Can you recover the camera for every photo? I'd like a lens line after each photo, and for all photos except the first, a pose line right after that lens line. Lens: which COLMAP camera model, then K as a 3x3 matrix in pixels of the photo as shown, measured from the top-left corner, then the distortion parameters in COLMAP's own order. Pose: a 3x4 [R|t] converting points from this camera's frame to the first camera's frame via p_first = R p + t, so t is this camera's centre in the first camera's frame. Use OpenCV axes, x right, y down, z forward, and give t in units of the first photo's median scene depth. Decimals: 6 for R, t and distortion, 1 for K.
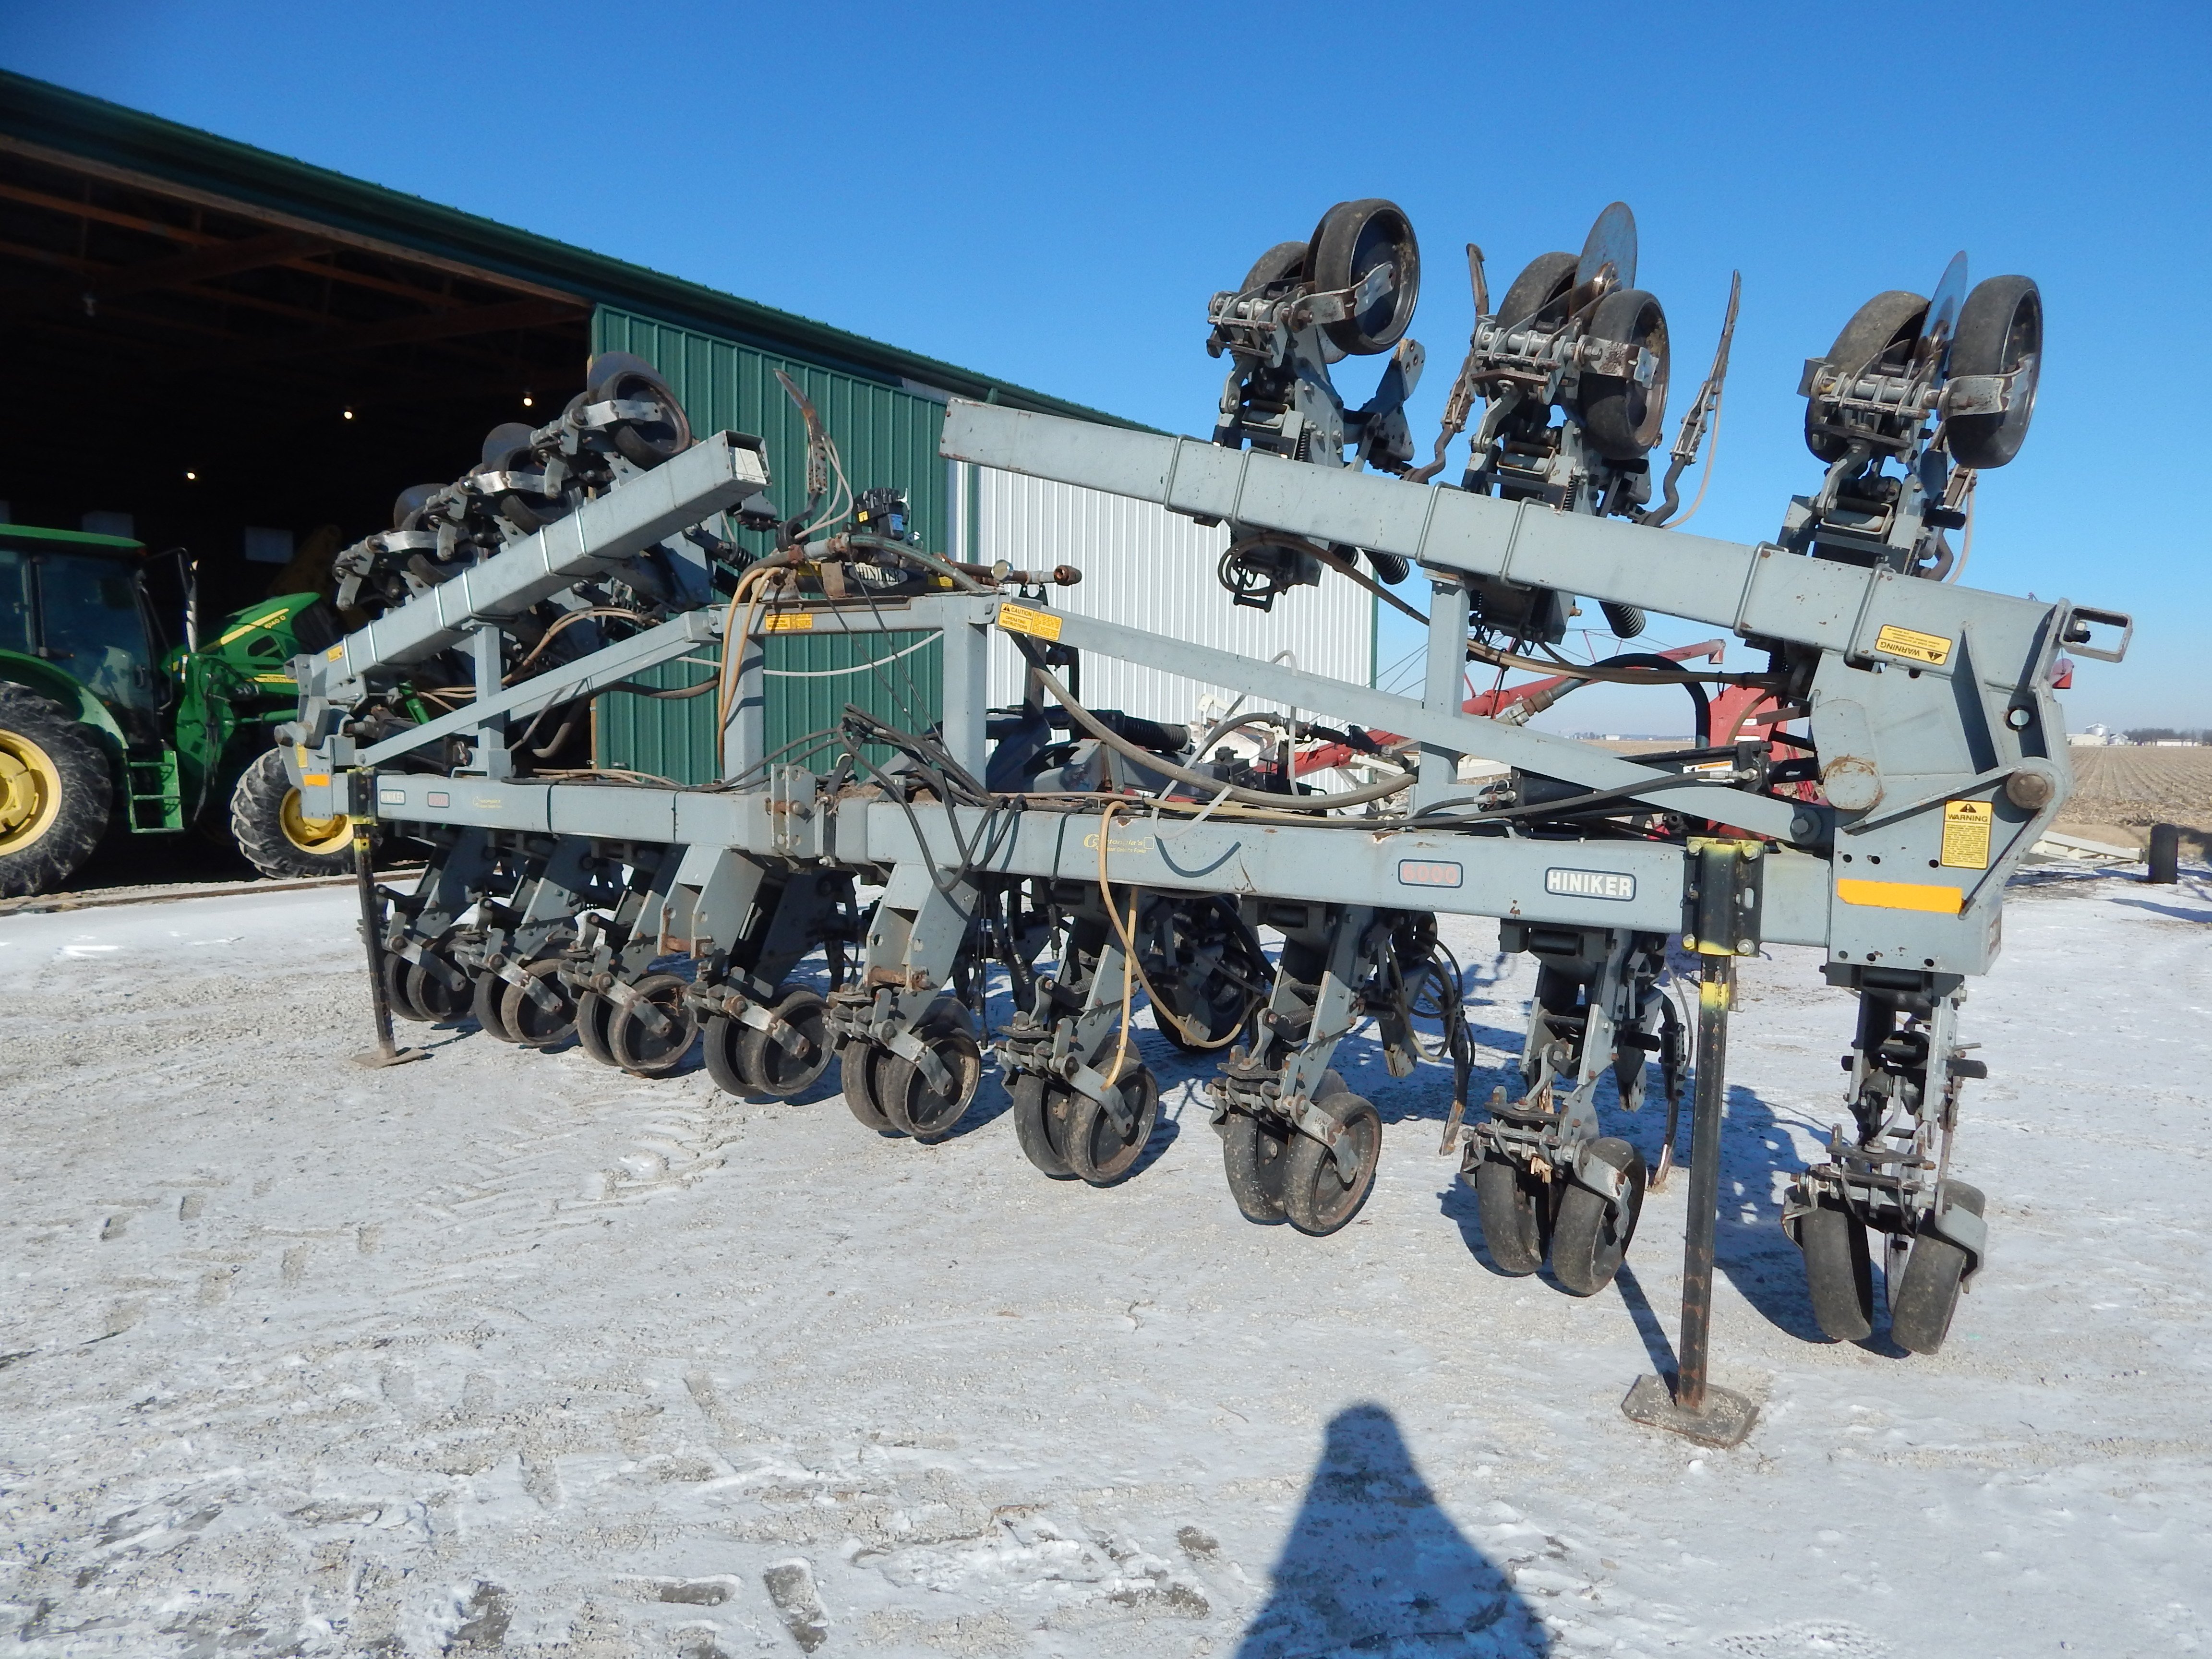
lens RADIAL K [[1481.0, 0, 1109.1], [0, 1481.0, 830.8], [0, 0, 1]] dist [-0.005853, 0.003019]
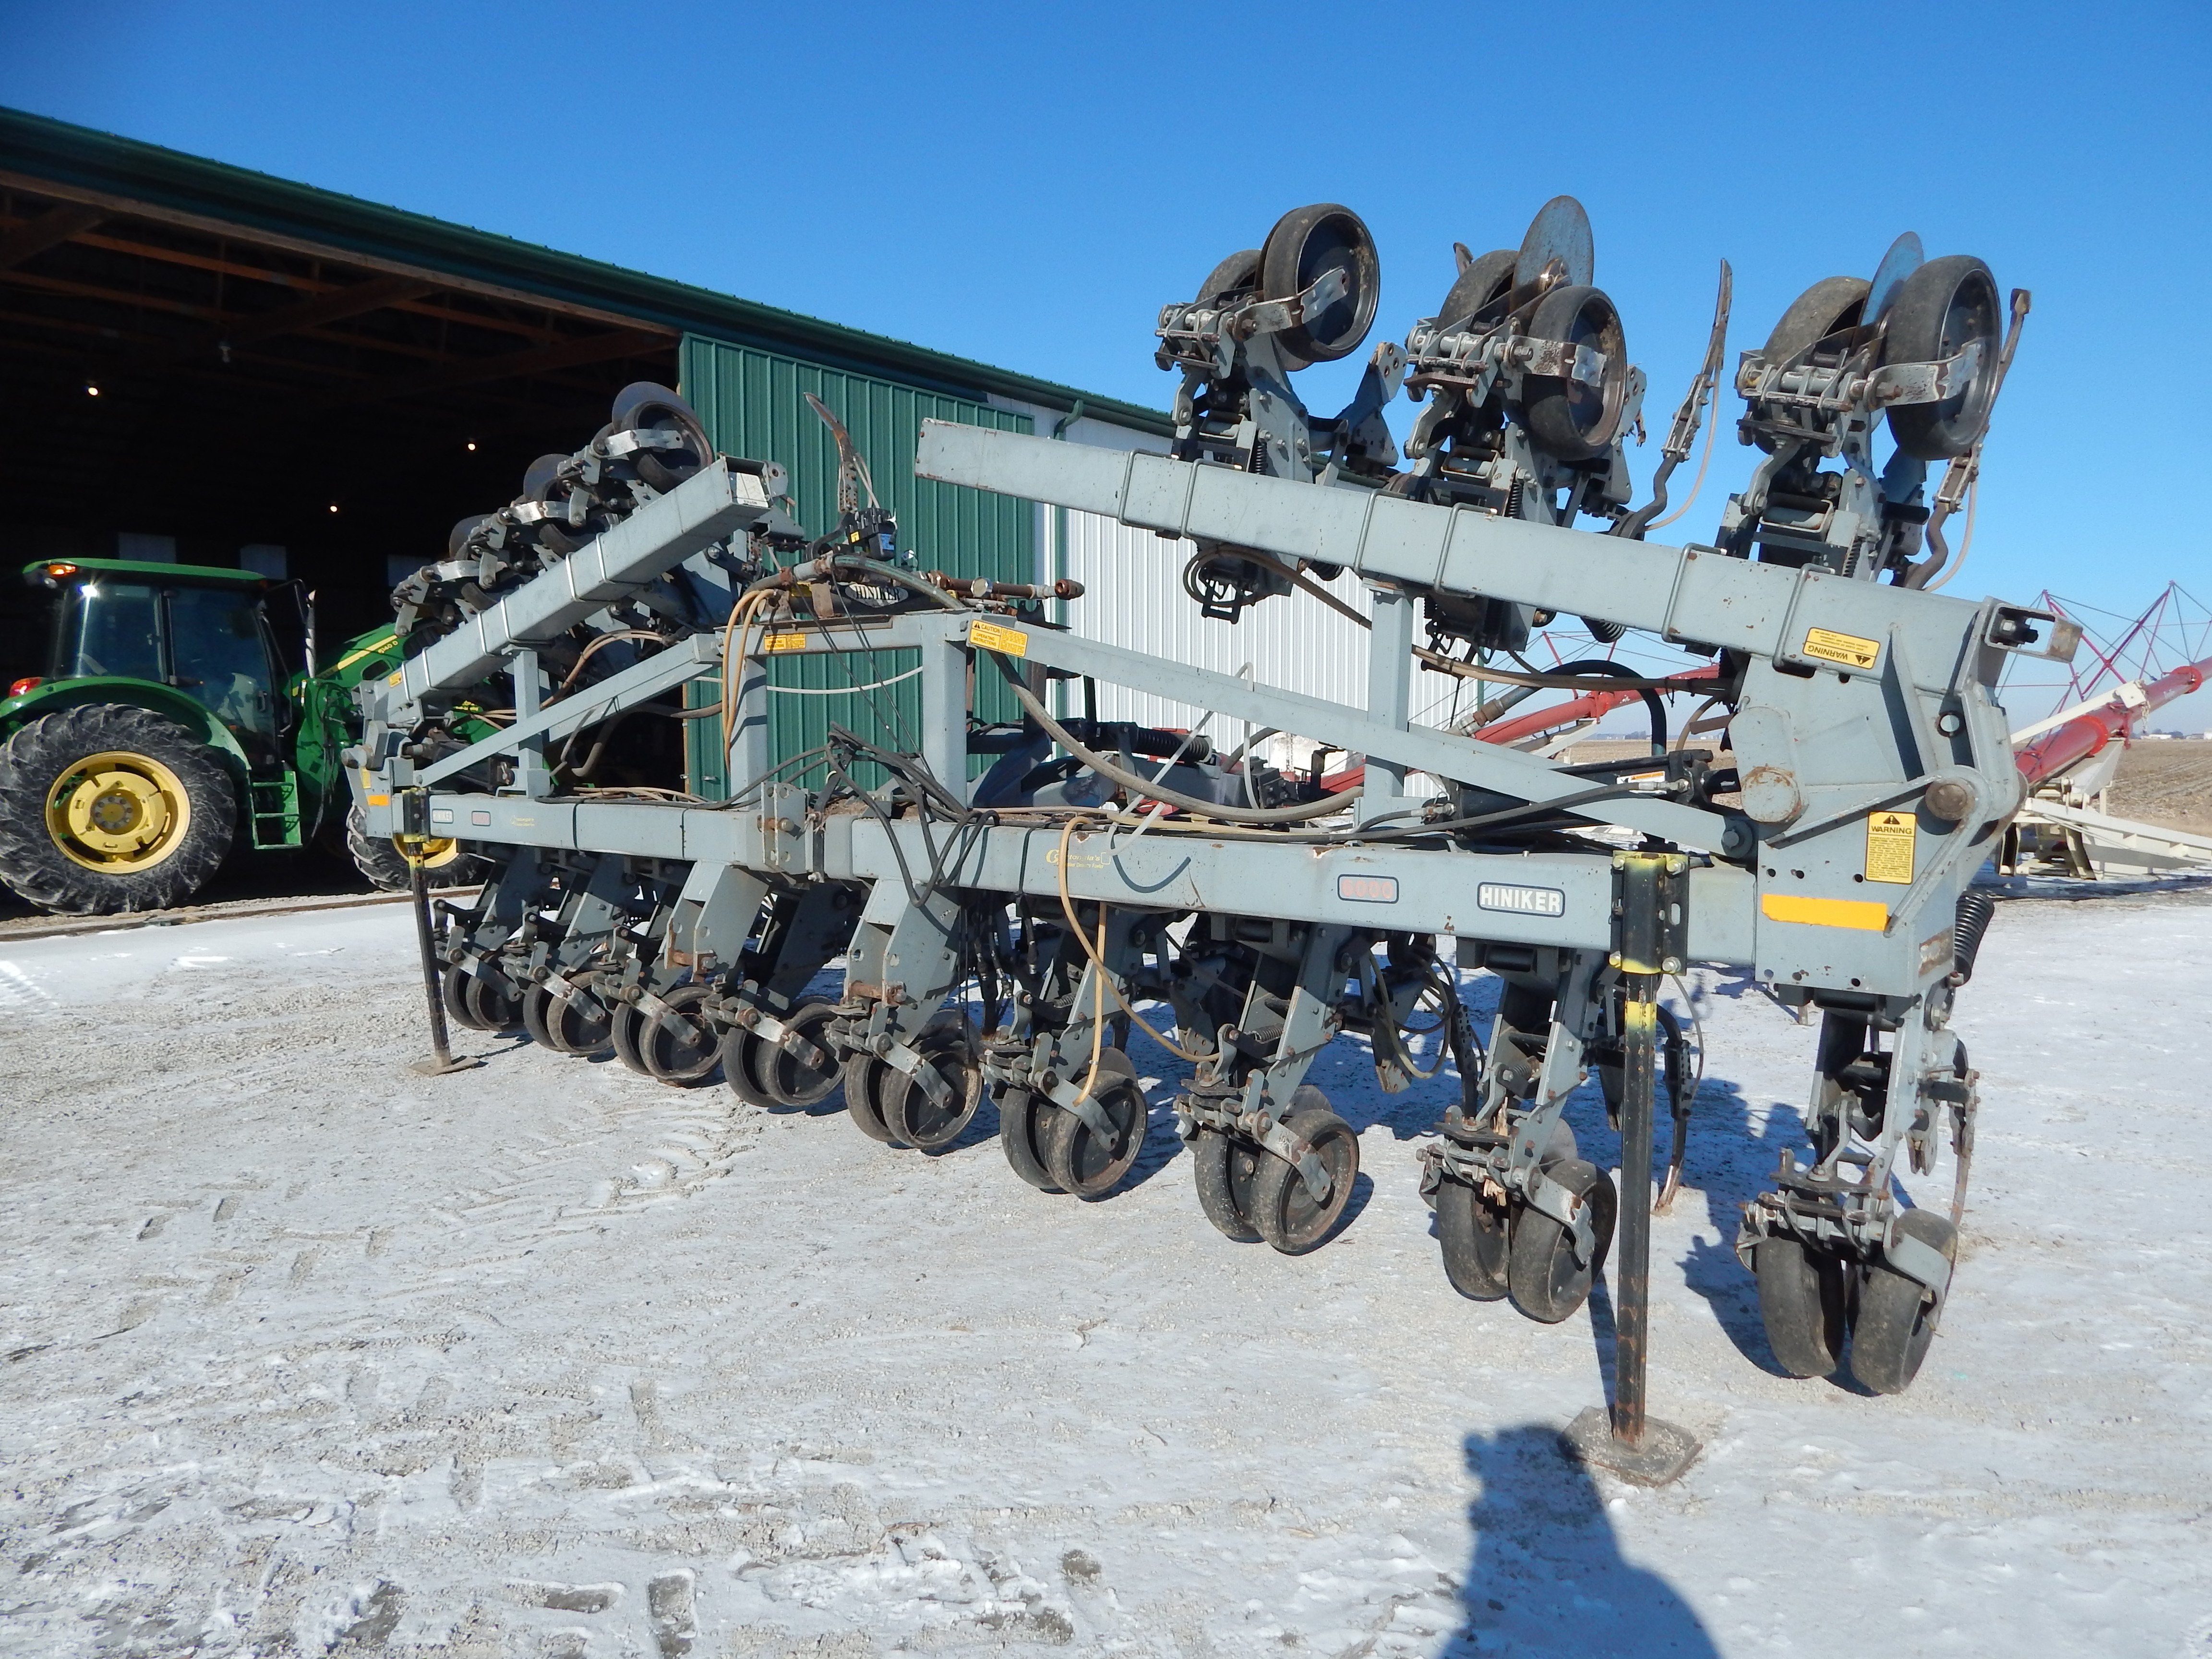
lens RADIAL K [[1477.3, 0, 1106.0], [0, 1477.3, 829.5], [0, 0, 1]] dist [-0.005305, 0.004207]
pose [[0.995948, -0.009050, -0.089470, 0.124143], [0.008620, 0.999949, -0.005181, -0.006450], [0.089512, 0.004389, 0.995976, 0.009162]]
